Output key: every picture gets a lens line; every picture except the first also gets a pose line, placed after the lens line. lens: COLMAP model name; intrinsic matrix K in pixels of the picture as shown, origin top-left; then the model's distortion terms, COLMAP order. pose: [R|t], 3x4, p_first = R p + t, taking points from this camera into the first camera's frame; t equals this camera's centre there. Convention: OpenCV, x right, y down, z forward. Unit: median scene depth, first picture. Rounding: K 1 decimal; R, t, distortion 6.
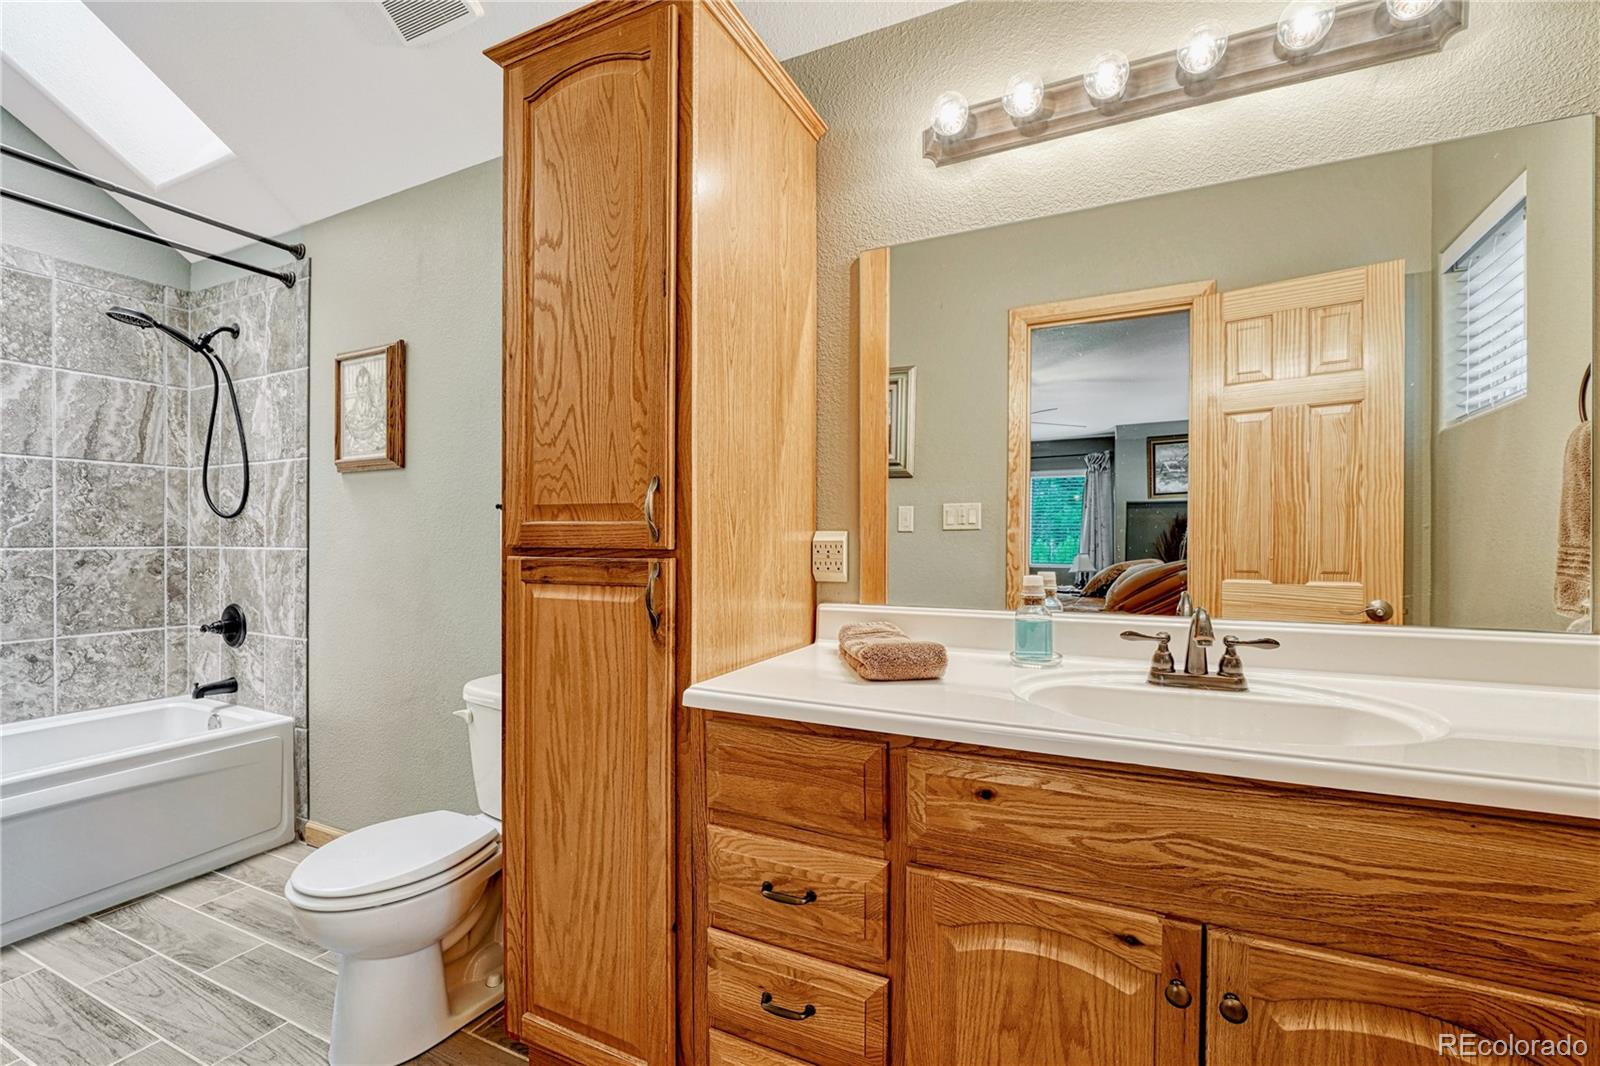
lens RADIAL K [[715.4, 0, 795.9], [0, 715.4, 535.1], [0, 0, 1]] dist [-0.000427, -0.000389]
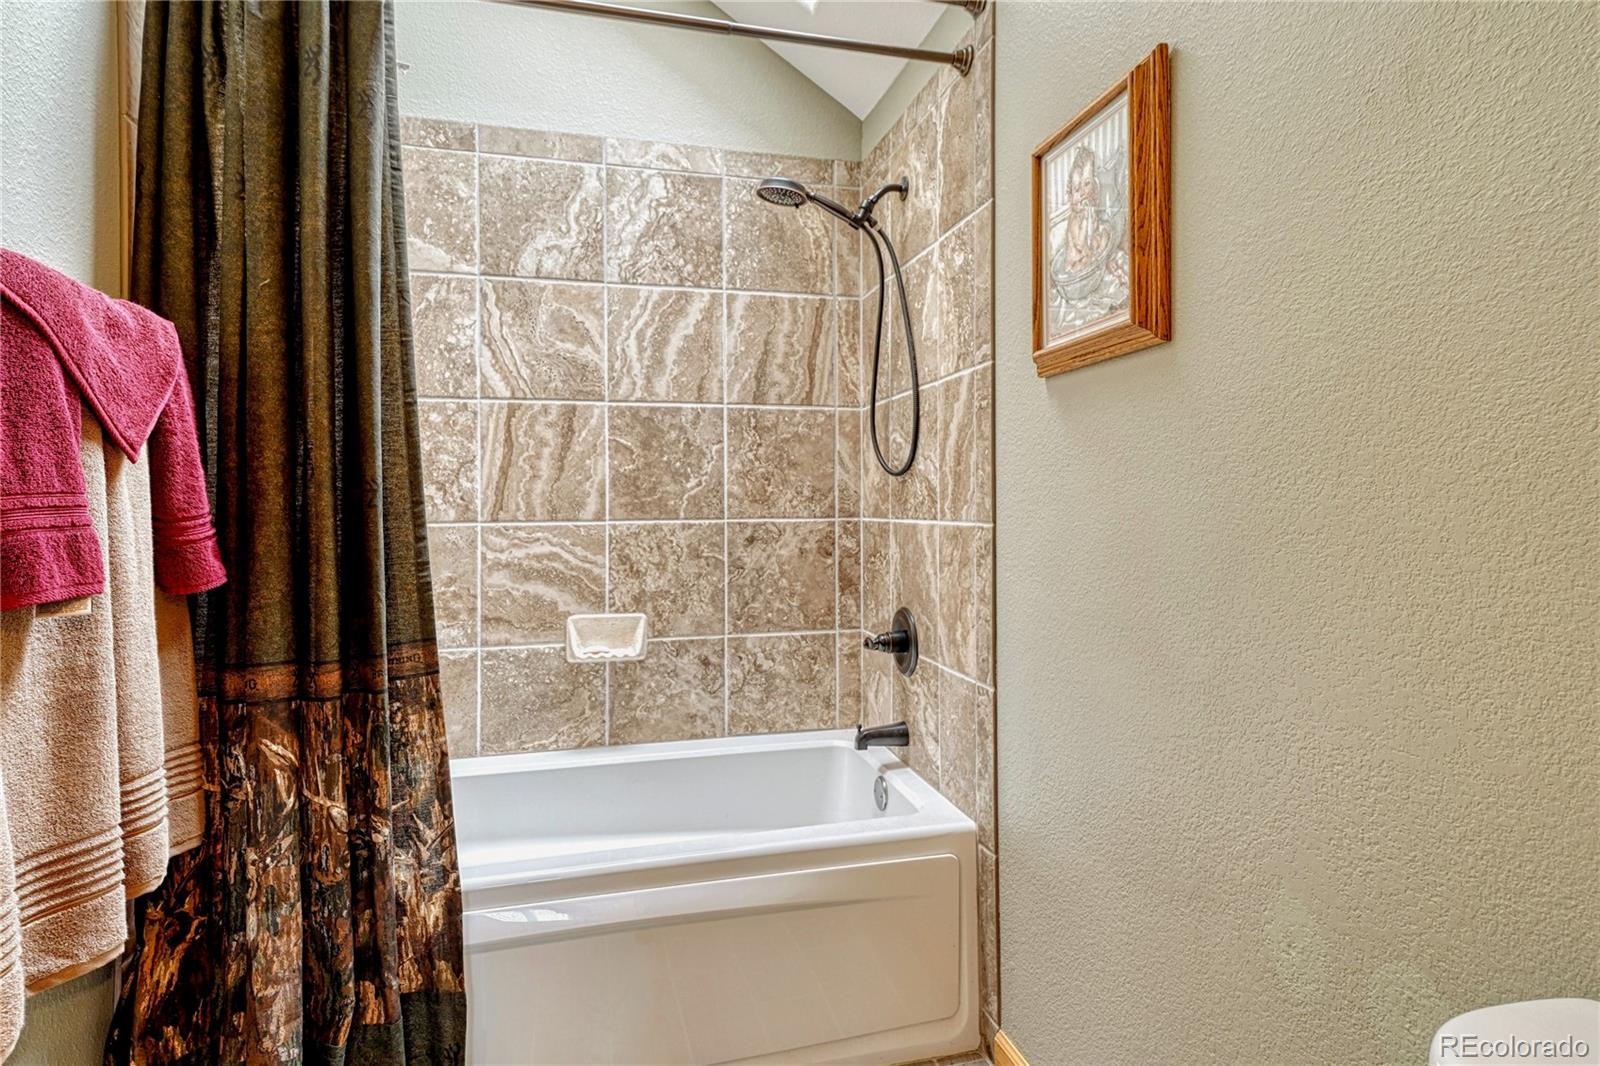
lens RADIAL K [[835.3, 0, 803.1], [0, 835.3, 503.9], [0, 0, 1]] dist [0.012359, -0.000537]
pose [[0.648189, -0.007259, -0.761445, -0.282885], [0.009622, 0.999953, -0.001342, 0.002467], [0.761419, -0.006456, 0.648228, 0.463755]]
